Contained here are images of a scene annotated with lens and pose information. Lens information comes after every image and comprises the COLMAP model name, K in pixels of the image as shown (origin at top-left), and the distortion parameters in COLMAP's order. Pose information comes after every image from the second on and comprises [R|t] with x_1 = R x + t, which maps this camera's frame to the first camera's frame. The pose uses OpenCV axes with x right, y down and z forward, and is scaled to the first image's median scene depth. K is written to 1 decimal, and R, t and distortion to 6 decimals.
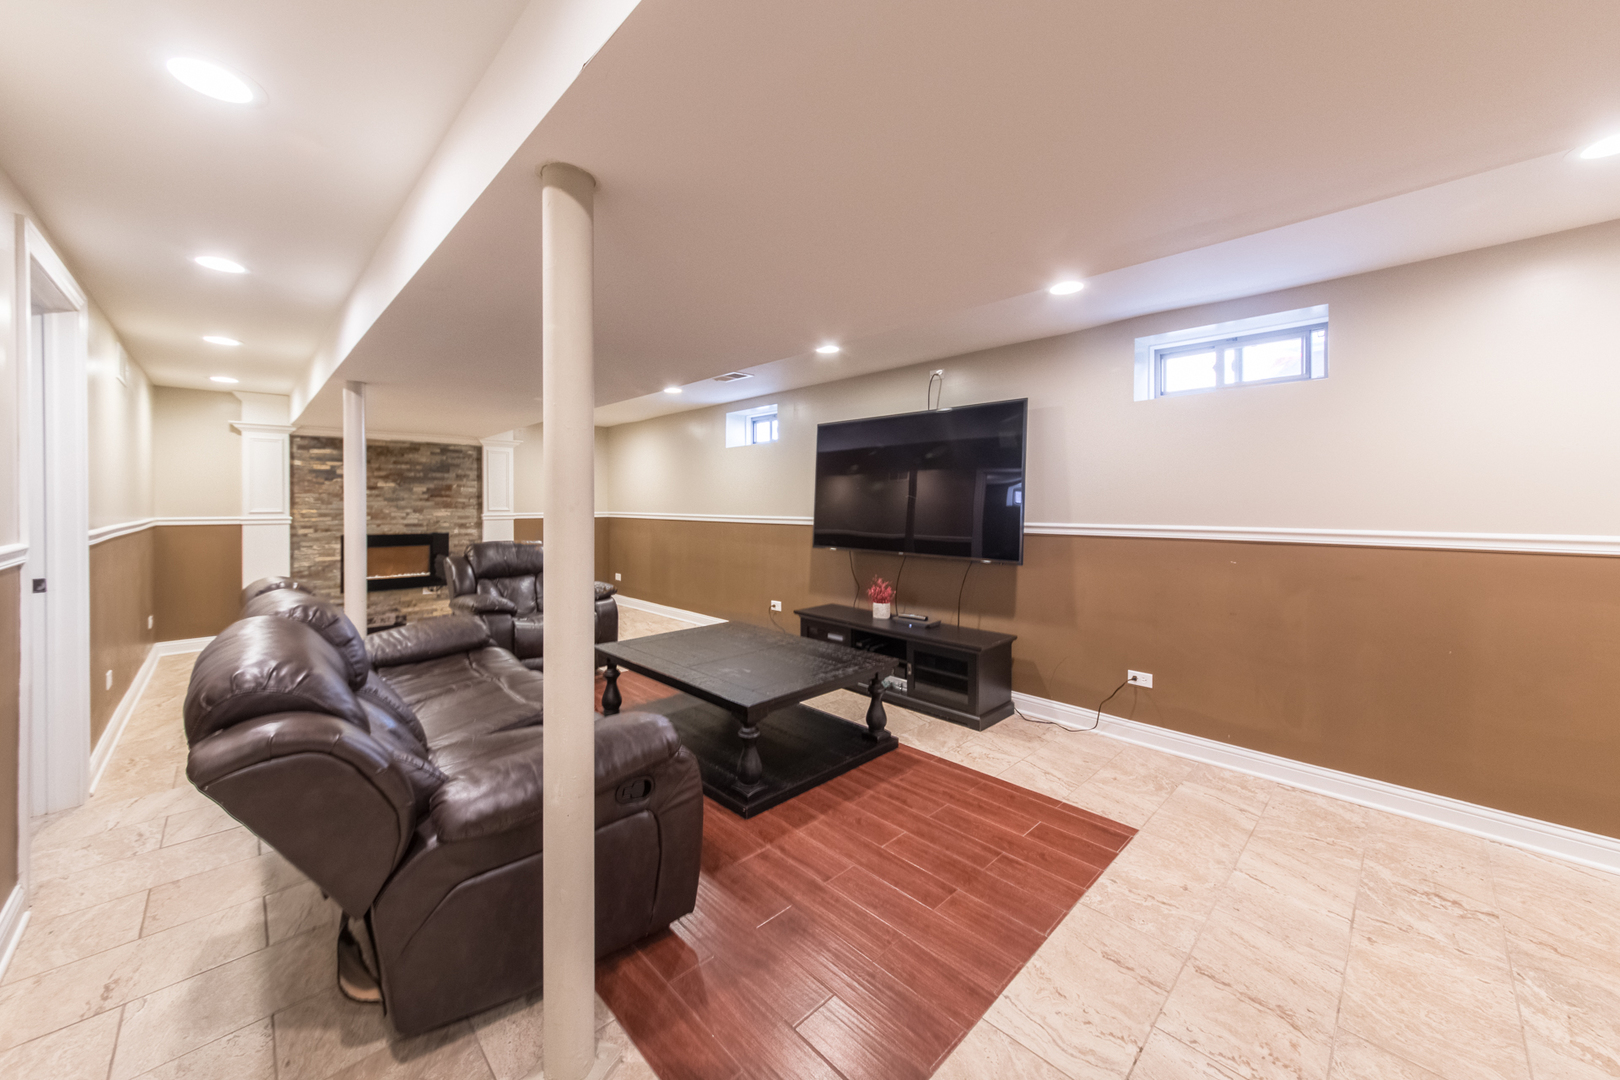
lens RADIAL K [[588.4, 0, 810.2], [0, 588.4, 506.8], [0, 0, 1]] dist [0.001085, 0.000019]
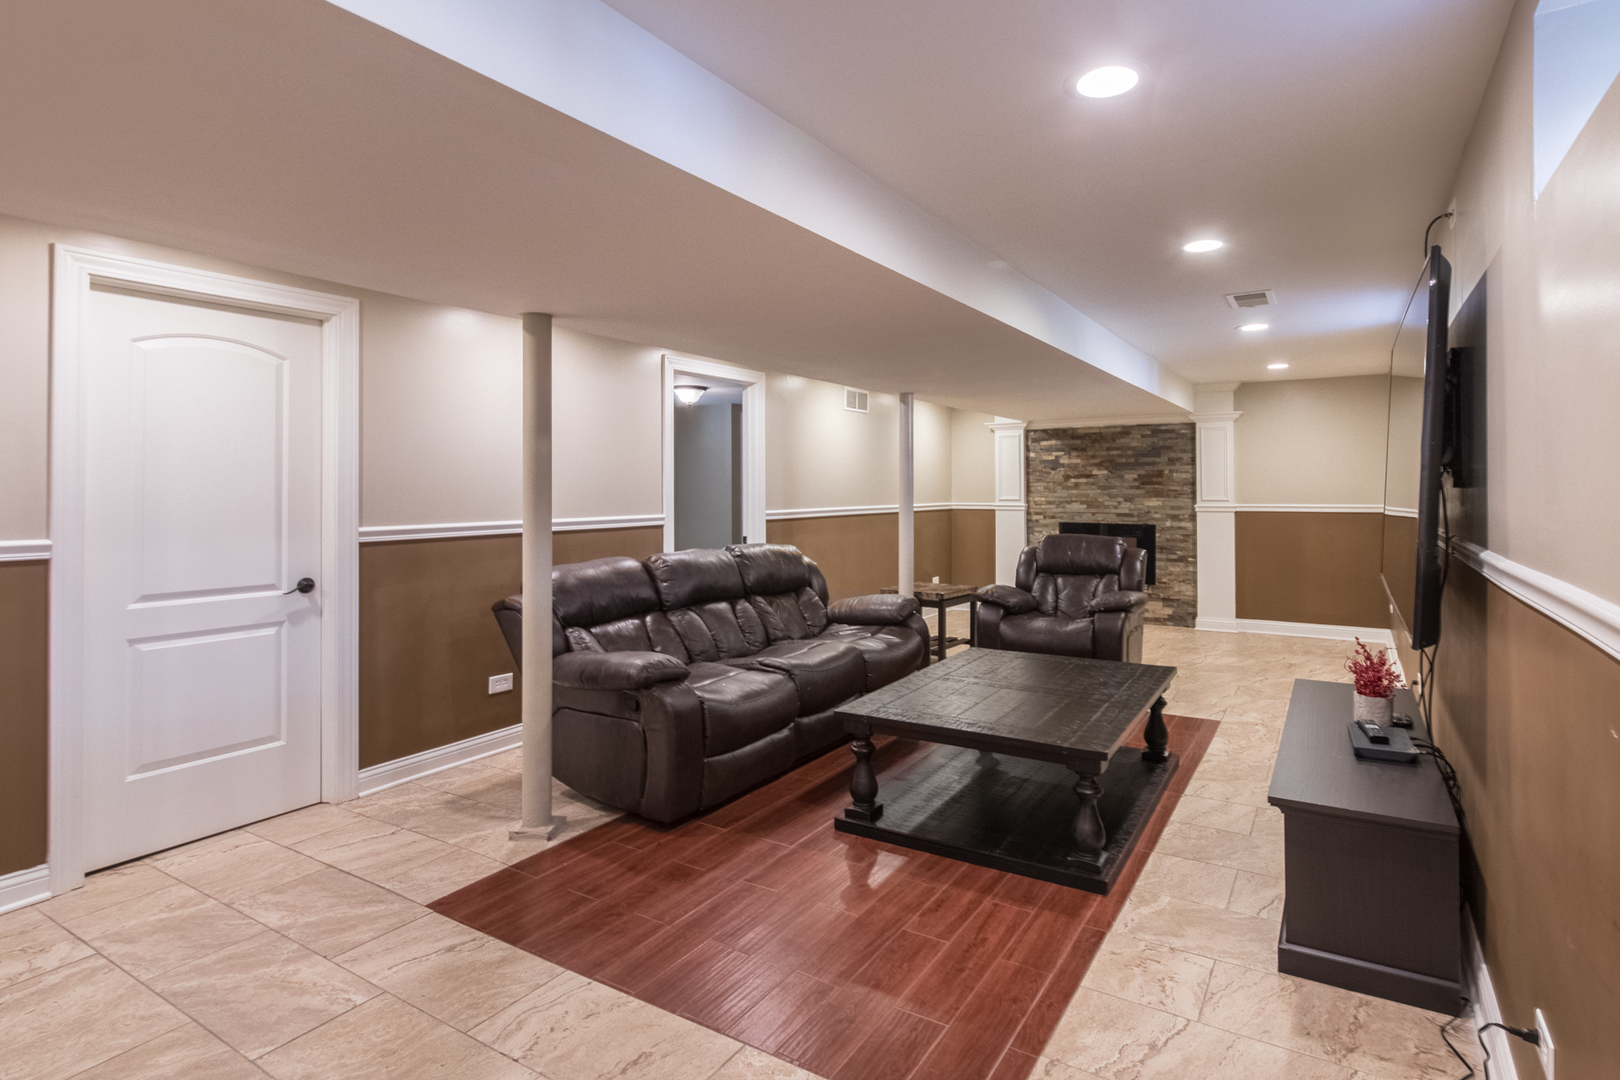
lens RADIAL K [[754.3, 0, 810.3], [0, 754.3, 484.7], [0, 0, 1]] dist [-0.001999, -0.000766]
pose [[0.280530, -0.007271, -0.959818, 0.355282], [-0.002849, 0.999961, -0.008408, -0.005616], [0.959841, 0.005093, 0.280498, 0.207243]]
